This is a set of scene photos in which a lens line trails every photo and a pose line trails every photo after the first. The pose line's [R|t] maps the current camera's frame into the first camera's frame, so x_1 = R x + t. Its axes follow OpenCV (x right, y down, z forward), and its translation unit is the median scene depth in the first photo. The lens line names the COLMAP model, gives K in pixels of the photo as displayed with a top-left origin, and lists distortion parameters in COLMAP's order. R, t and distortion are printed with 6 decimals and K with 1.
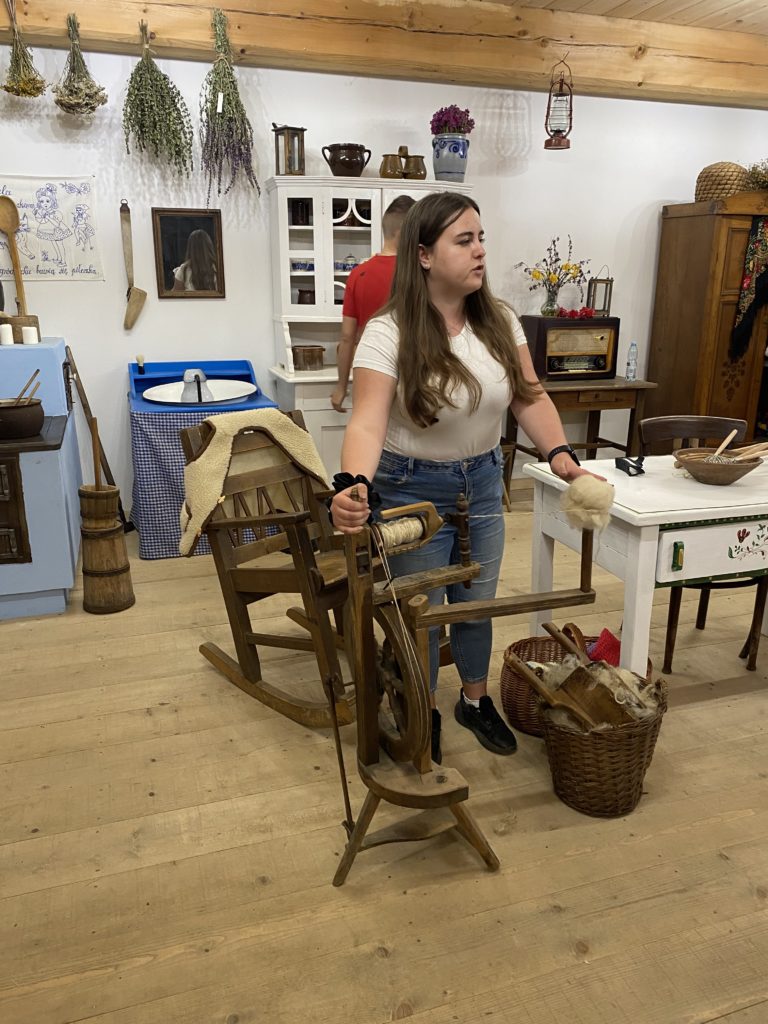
lens RADIAL K [[774.9, 0, 384.8], [0, 774.9, 513.4], [0, 0, 1]] dist [0.002992, -0.004127]
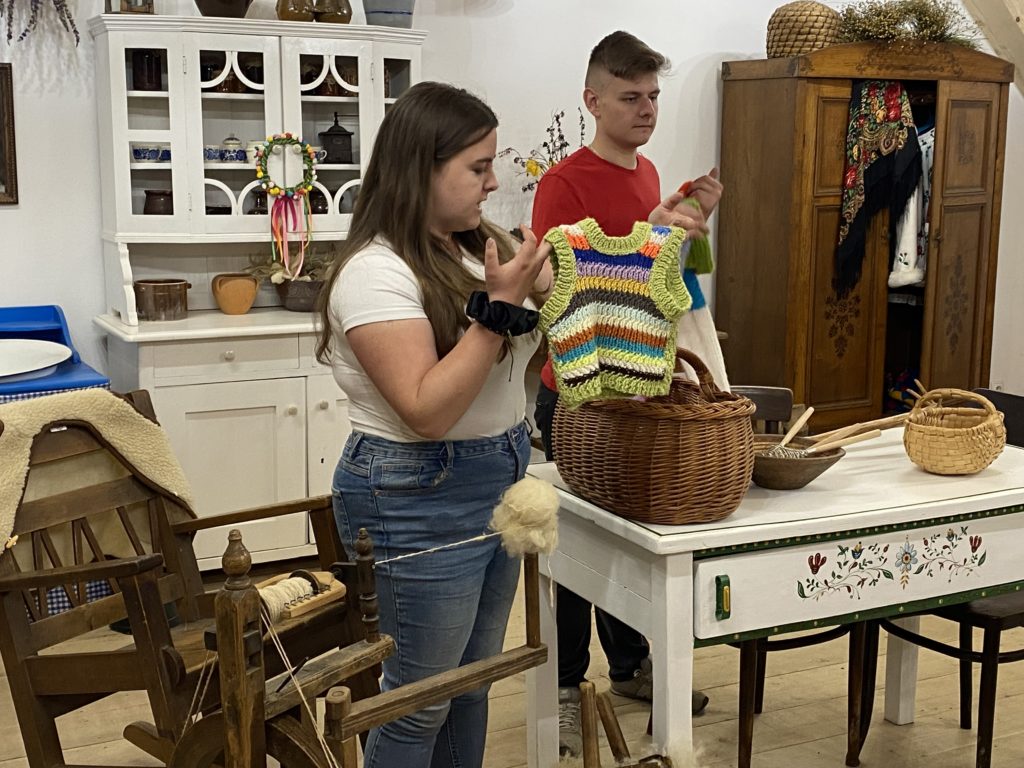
lens RADIAL K [[1372.1, 0, 517.1], [0, 1372.1, 371.4], [0, 0, 1]] dist [0.049805, 0.000000]
pose [[0.988666, -0.020472, 0.148731, 0.014524], [0.040132, 0.990647, -0.130415, 0.004717], [-0.144671, 0.134906, 0.980240, -0.087992]]
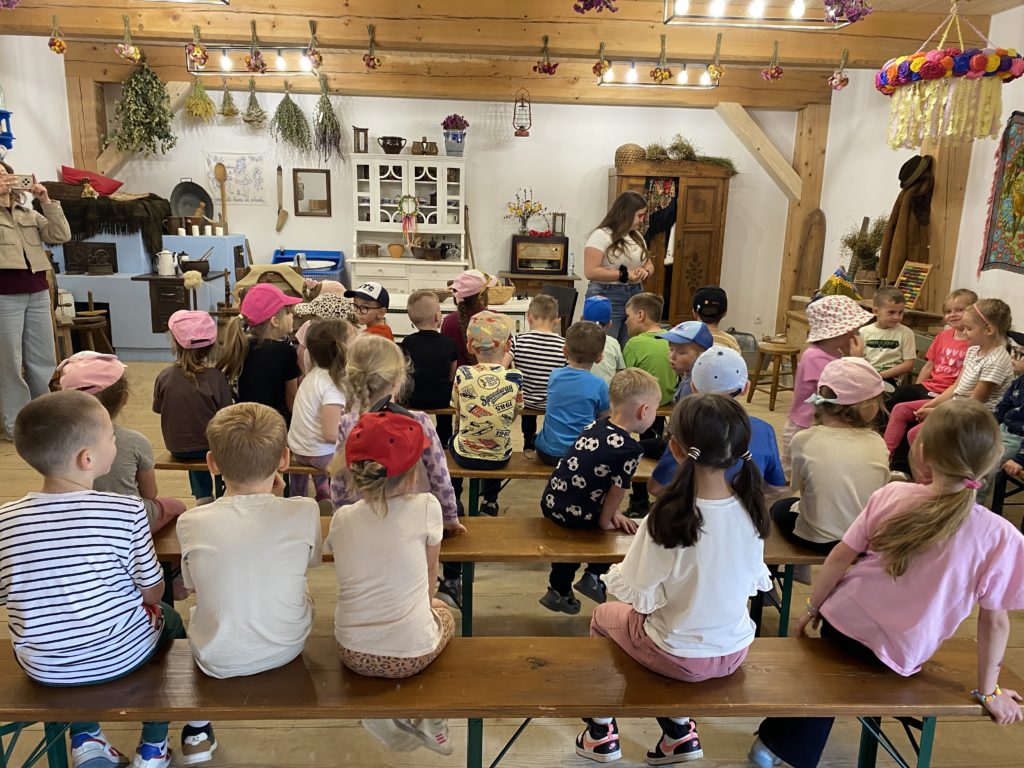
lens RADIAL K [[774.9, 0, 509.2], [0, 774.9, 386.1], [0, 0, 1]] dist [0.002992, -0.004127]
pose [[0.965688, 0.084300, -0.245644, 0.722038], [-0.099922, 0.993645, -0.051822, 0.179859], [0.239715, 0.074589, 0.967974, -0.668894]]
